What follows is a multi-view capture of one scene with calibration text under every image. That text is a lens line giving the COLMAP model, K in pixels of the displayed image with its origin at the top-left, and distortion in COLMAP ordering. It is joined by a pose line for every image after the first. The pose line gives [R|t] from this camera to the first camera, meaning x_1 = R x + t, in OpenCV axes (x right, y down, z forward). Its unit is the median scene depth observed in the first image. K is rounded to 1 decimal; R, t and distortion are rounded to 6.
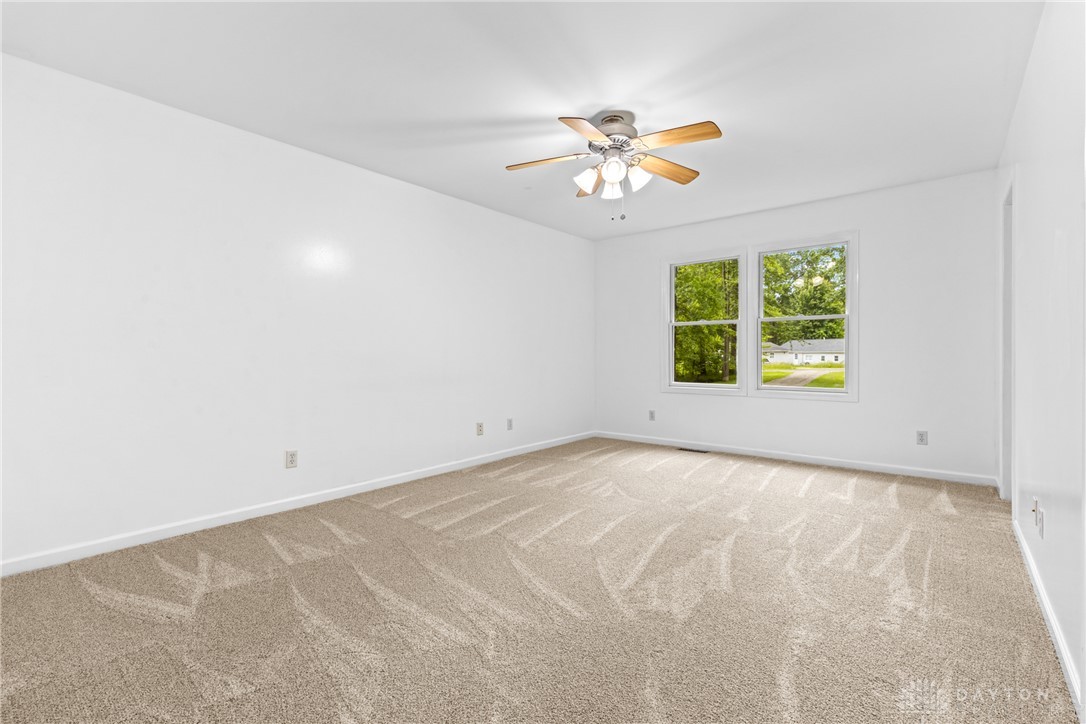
lens RADIAL K [[501.4, 0, 535.1], [0, 501.4, 358.3], [0, 0, 1]] dist [0.000565, 0.000000]
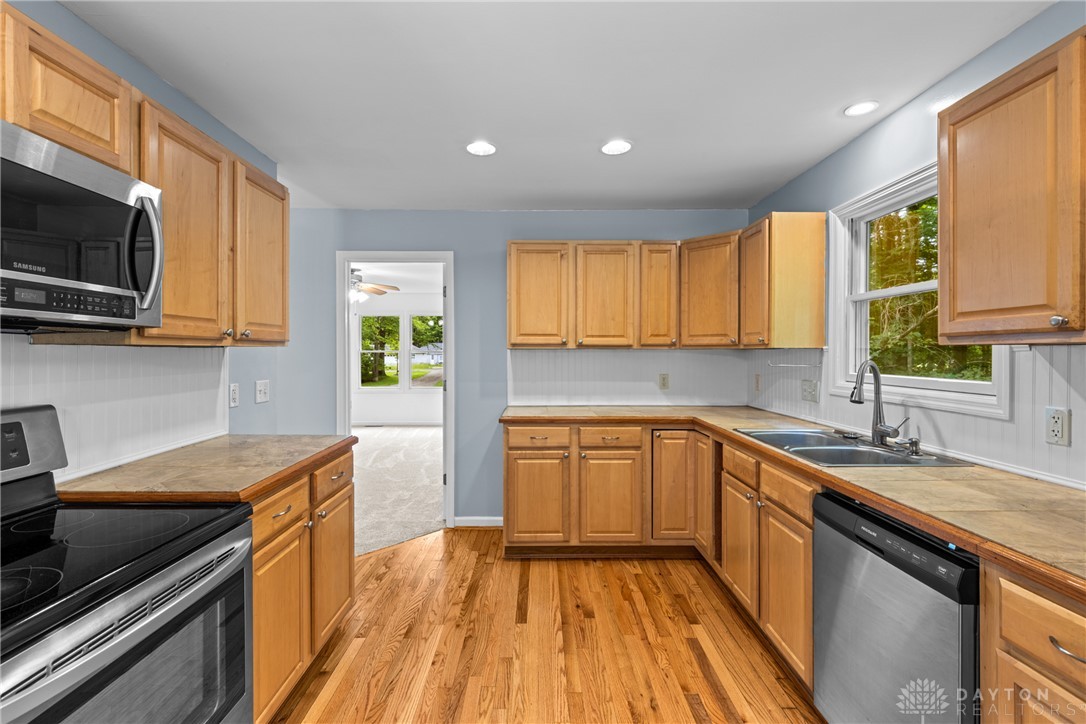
lens RADIAL K [[485.3, 0, 536.3], [0, 485.3, 355.0], [0, 0, 1]] dist [0.003891, 0.000537]
pose [[0.770953, 0.007524, 0.636848, -0.293023], [-0.003192, 0.999963, -0.007951, -0.044212], [-0.636884, 0.004097, 0.770949, -0.590000]]
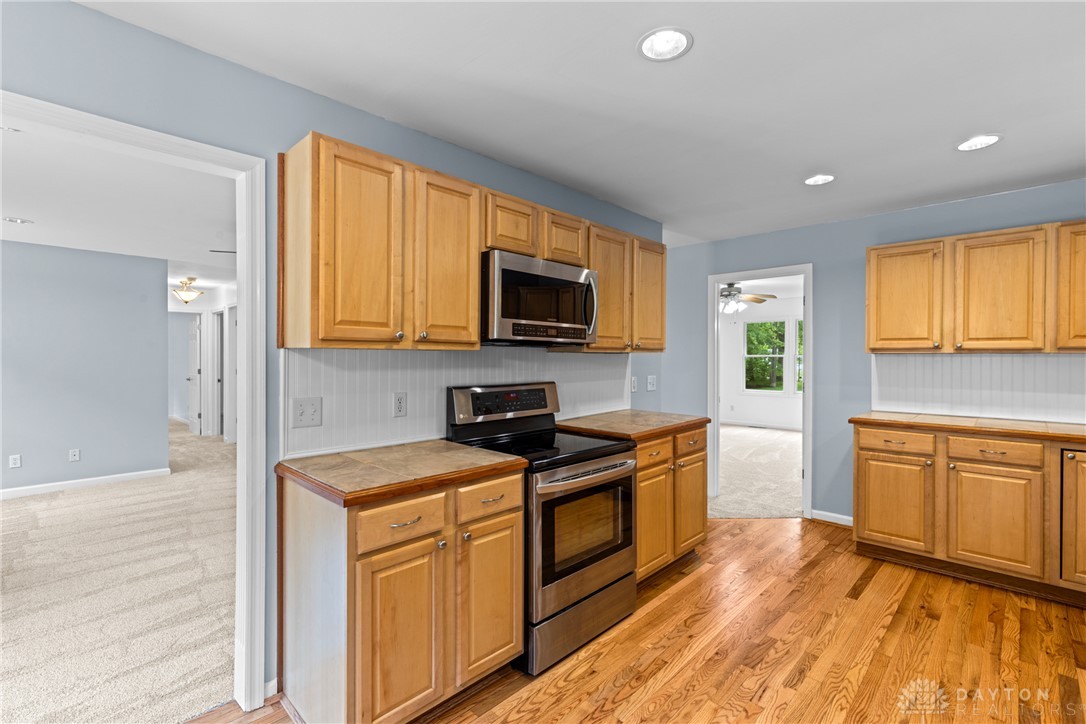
lens RADIAL K [[485.3, 0, 536.3], [0, 485.3, 355.0], [0, 0, 1]] dist [0.003891, 0.000537]
pose [[0.995948, 0.012841, -0.089009, -0.298712], [-0.013822, 0.999850, -0.010412, -0.042486], [0.088862, 0.011601, 0.995976, -0.749199]]
